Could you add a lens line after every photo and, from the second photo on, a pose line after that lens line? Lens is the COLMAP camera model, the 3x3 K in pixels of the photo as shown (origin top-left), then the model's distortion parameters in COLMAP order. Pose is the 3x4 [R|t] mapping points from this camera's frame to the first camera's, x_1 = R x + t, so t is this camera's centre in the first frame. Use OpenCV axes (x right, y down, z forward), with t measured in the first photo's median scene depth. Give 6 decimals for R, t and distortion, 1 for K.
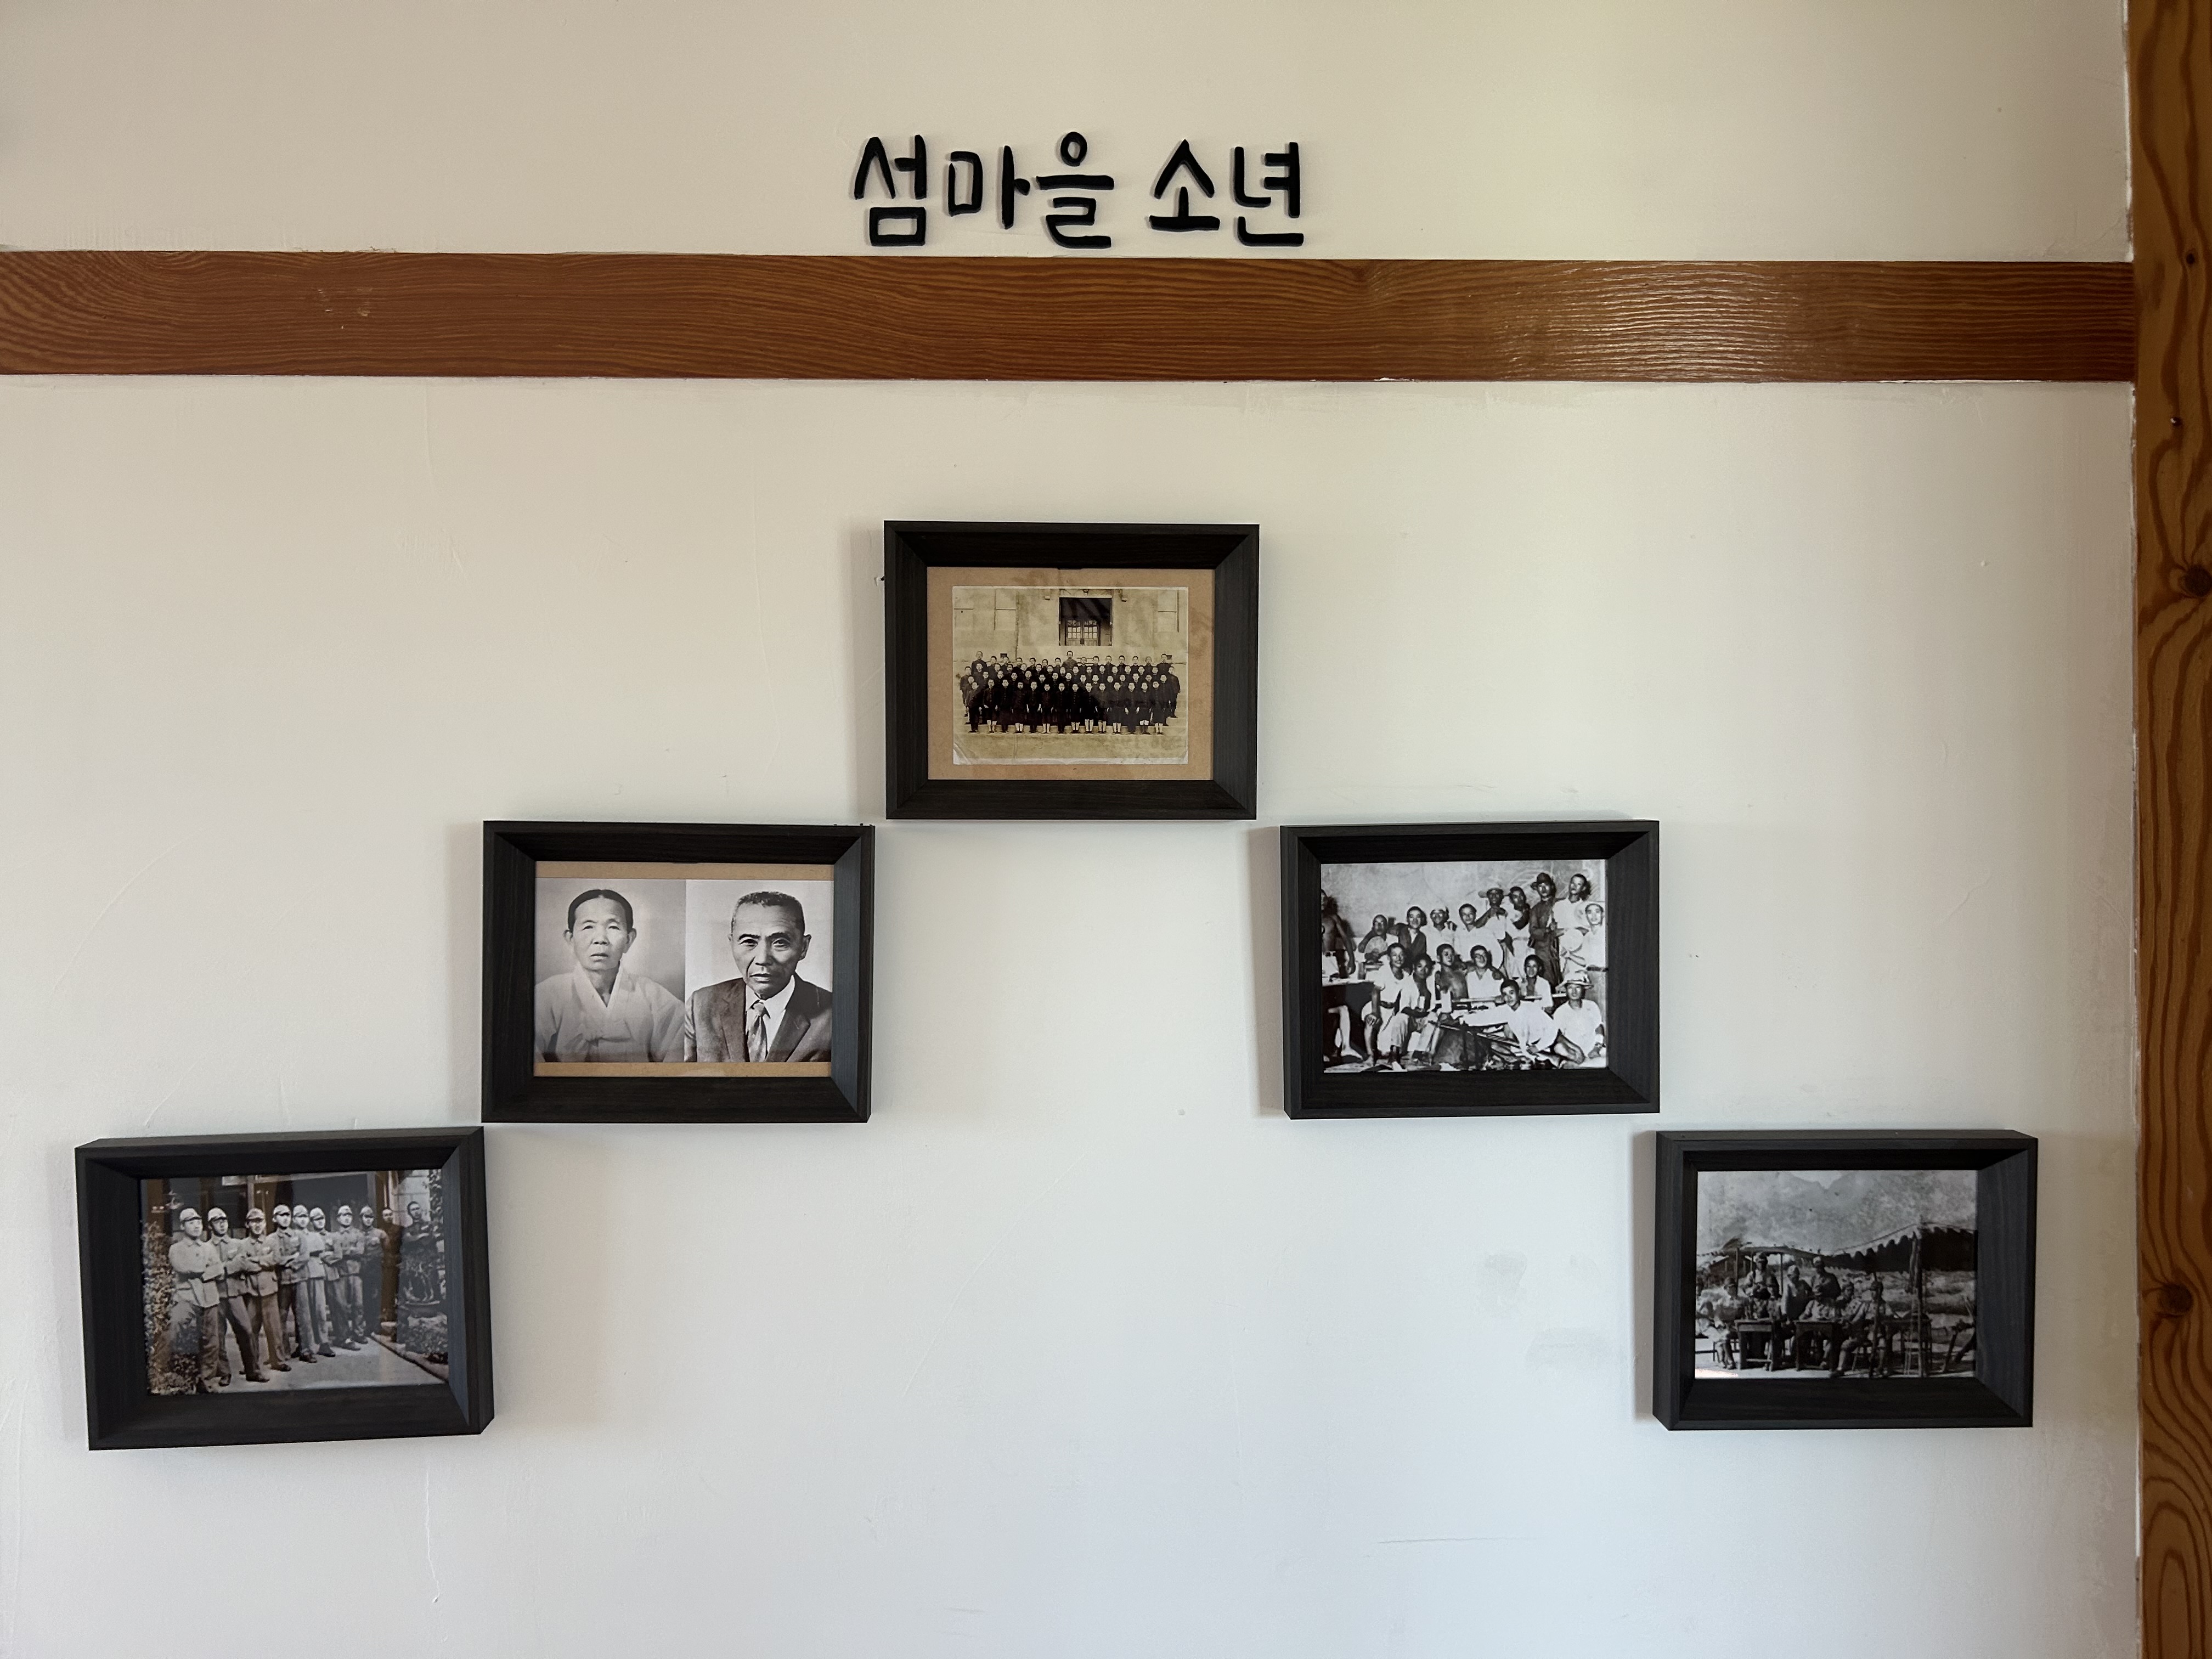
lens RADIAL K [[1652.3, 0, 1128.6], [0, 1652.3, 825.7], [0, 0, 1]] dist [0.064083, -0.083410]
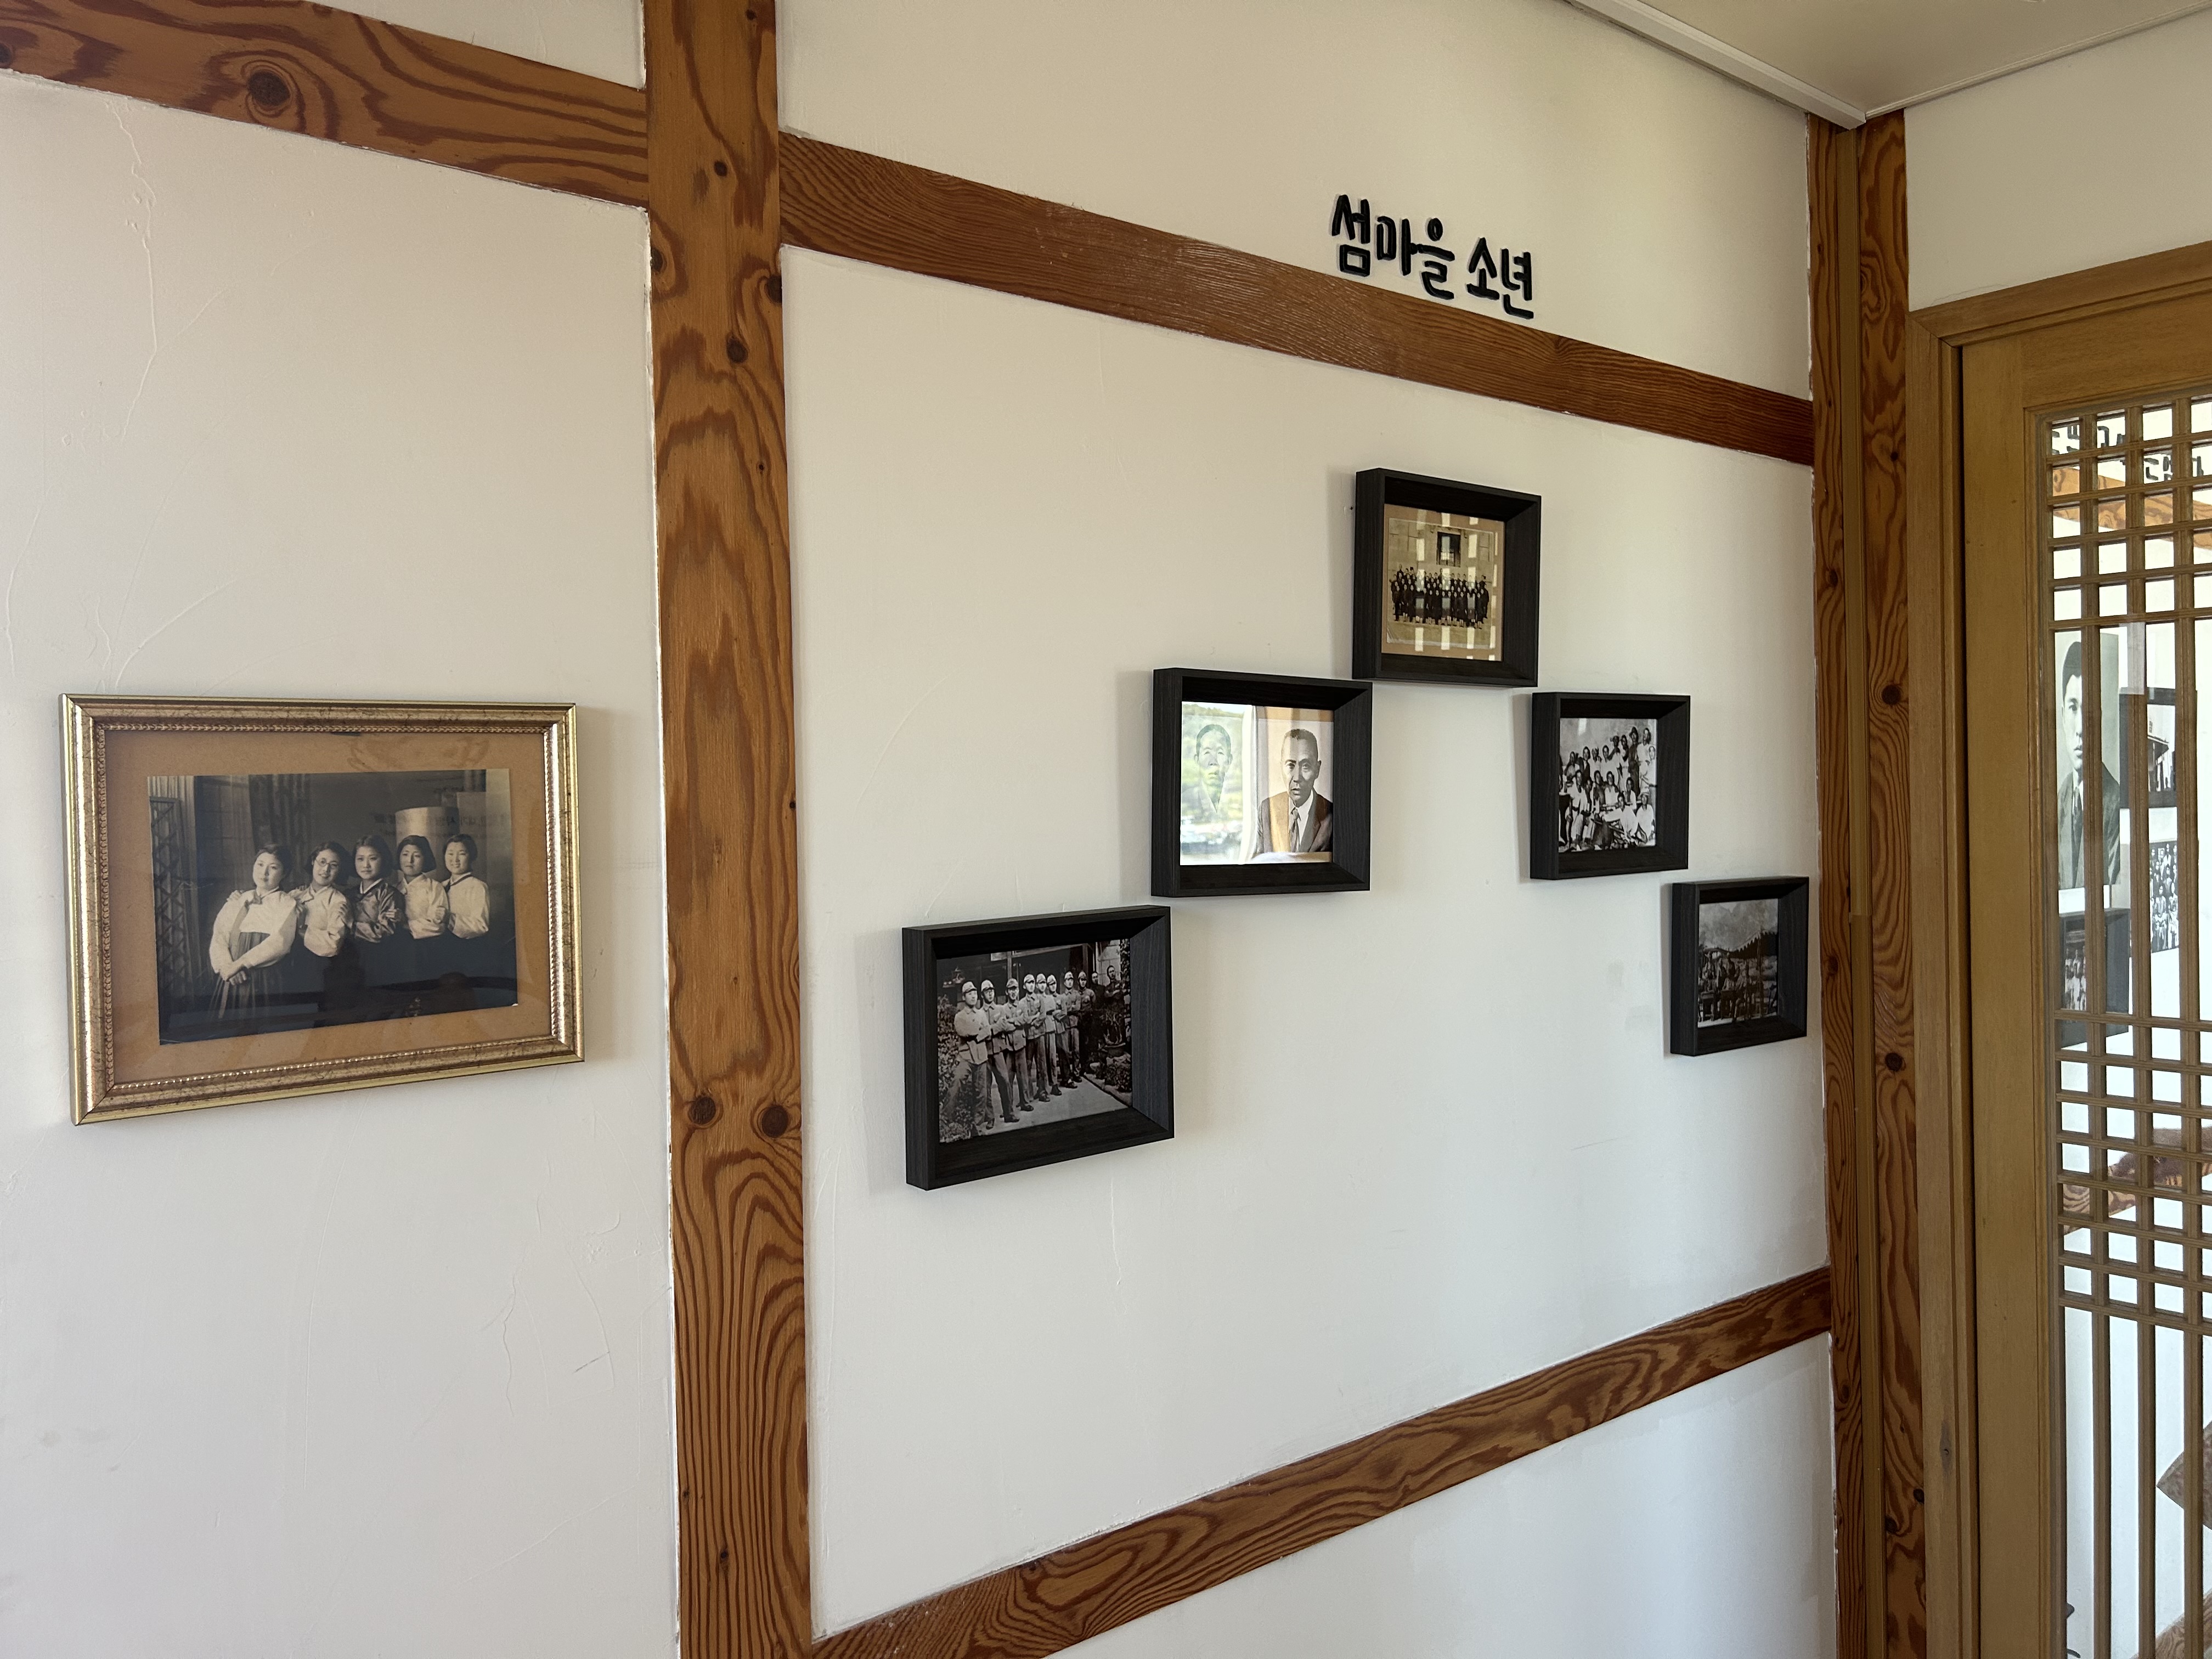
lens RADIAL K [[1652.3, 0, 1128.6], [0, 1652.3, 825.7], [0, 0, 1]] dist [0.064083, -0.083410]
pose [[0.802975, -0.016780, 0.595776, -1.143535], [0.020399, 0.999792, 0.000666, 0.116075], [-0.595663, 0.011619, 0.803151, -0.018038]]
